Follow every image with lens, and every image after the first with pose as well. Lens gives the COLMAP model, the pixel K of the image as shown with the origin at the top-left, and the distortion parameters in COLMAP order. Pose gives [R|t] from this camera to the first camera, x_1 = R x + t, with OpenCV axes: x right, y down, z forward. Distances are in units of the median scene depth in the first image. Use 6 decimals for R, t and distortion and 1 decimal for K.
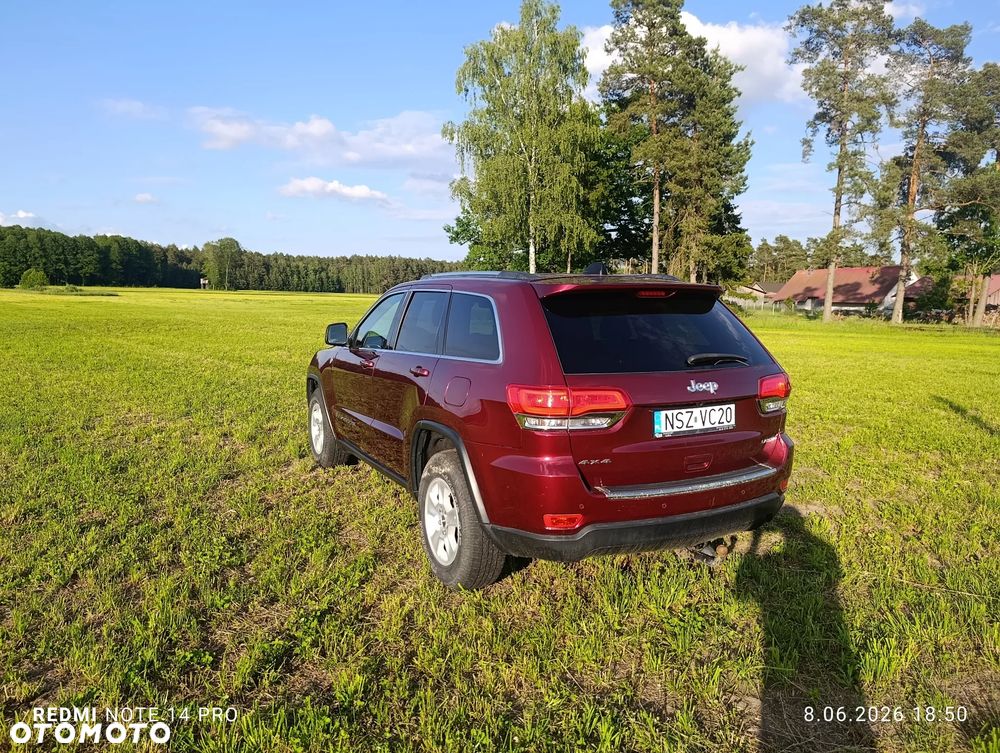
lens RADIAL K [[677.5, 0, 498.3], [0, 677.5, 380.0], [0, 0, 1]] dist [0.029078, -0.043709]
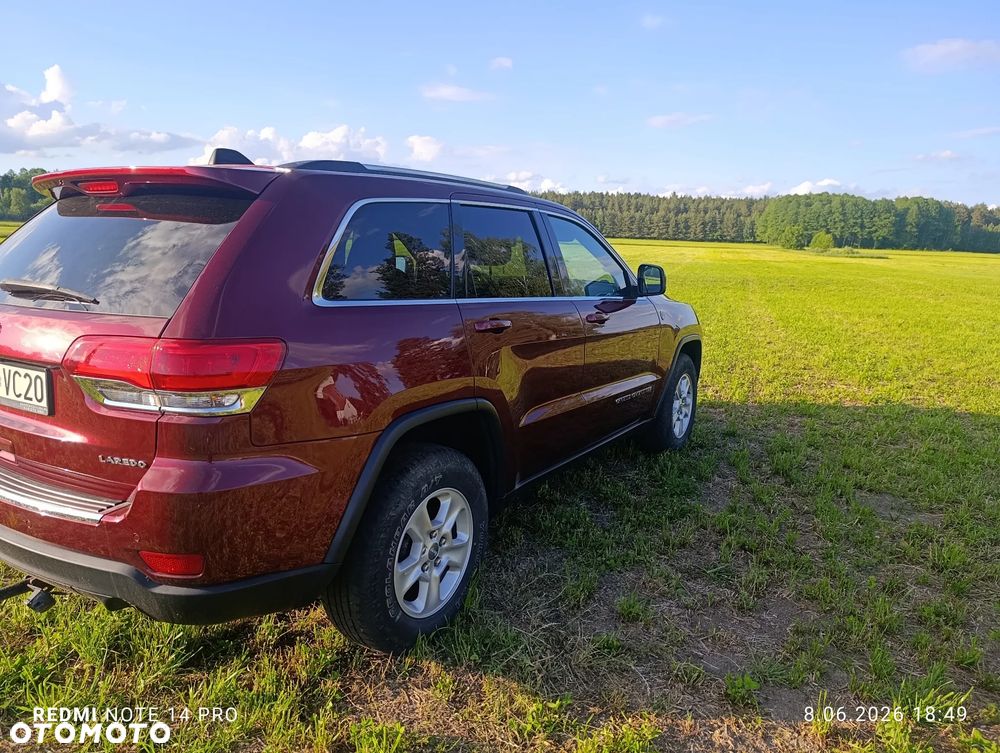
lens RADIAL K [[677.5, 0, 499.0], [0, 677.5, 384.7], [0, 0, 1]] dist [0.029078, -0.043709]
pose [[0.501552, 0.175164, -0.847209, 0.072539], [-0.125135, 0.983678, 0.129299, -0.005378], [0.856030, 0.041165, 0.515285, 0.073352]]
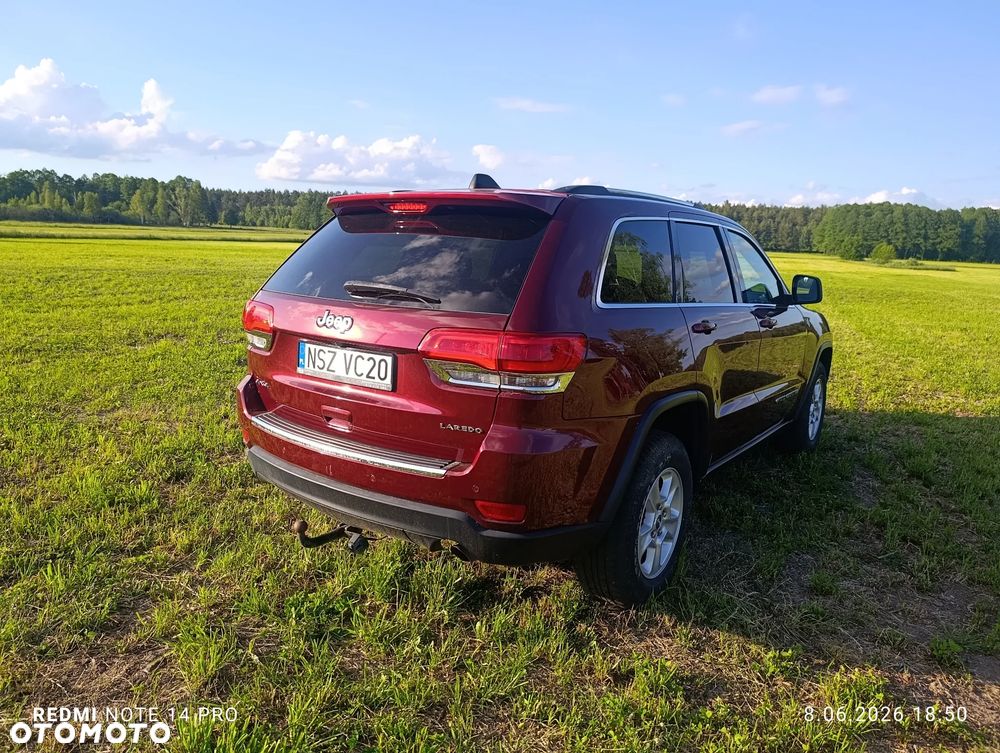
lens RADIAL K [[677.5, 0, 493.2], [0, 677.5, 377.3], [0, 0, 1]] dist [0.029078, -0.043709]
pose [[0.433671, 0.170487, -0.884796, 0.072765], [-0.142223, 0.982580, 0.119620, -0.003081], [0.889777, 0.073963, 0.450363, 0.055231]]
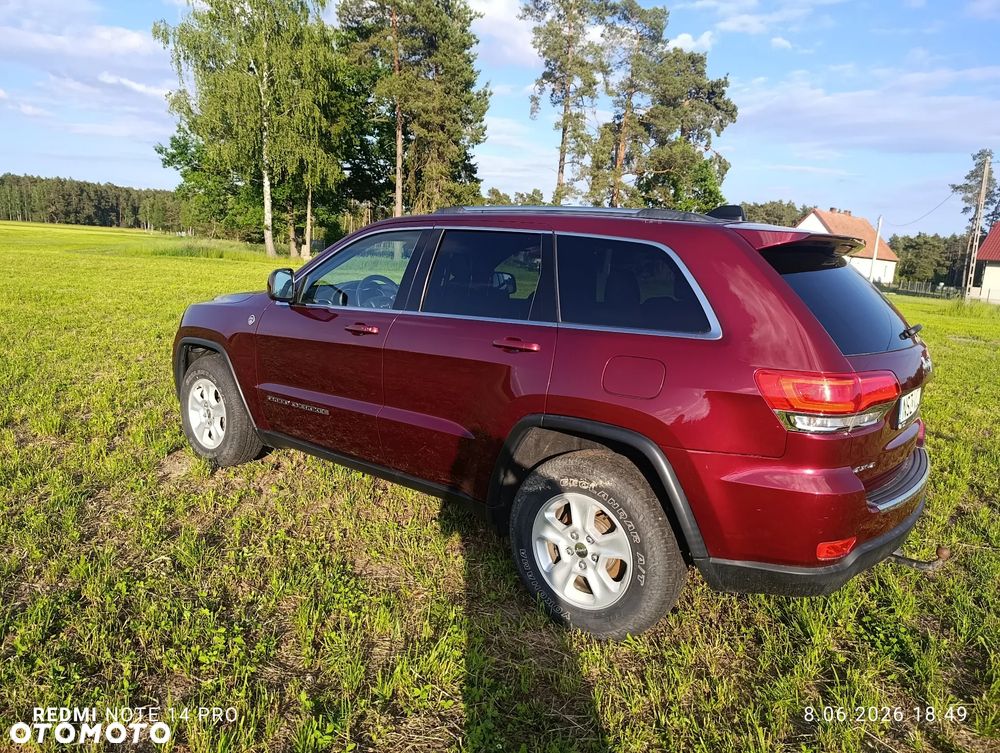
lens RADIAL K [[677.5, 0, 495.5], [0, 677.5, 378.5], [0, 0, 1]] dist [0.029078, -0.043709]
pose [[0.919315, -0.035809, 0.391889, -0.035525], [0.004761, 0.996791, 0.079912, -0.002955], [-0.393493, -0.071599, 0.916535, 0.029520]]
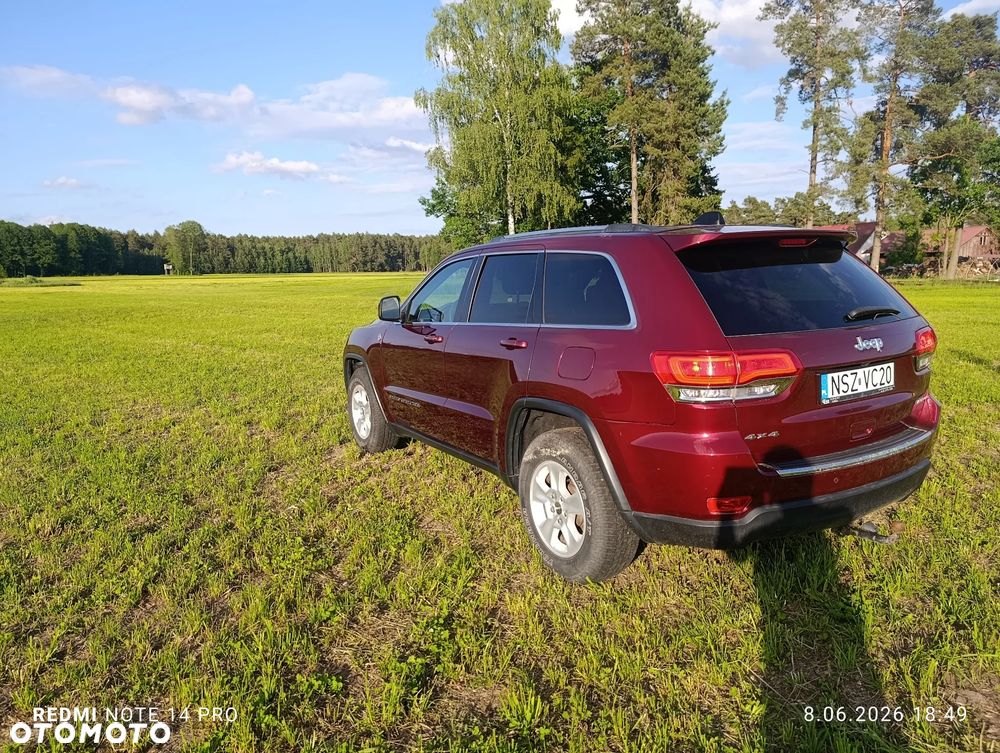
lens RADIAL K [[677.5, 0, 499.2], [0, 677.5, 378.7], [0, 0, 1]] dist [0.029078, -0.043709]
pose [[0.998187, -0.047773, 0.036605, -0.014516], [0.046371, 0.998192, 0.038248, -0.000102], [-0.038366, -0.036481, 0.998598, 0.008865]]
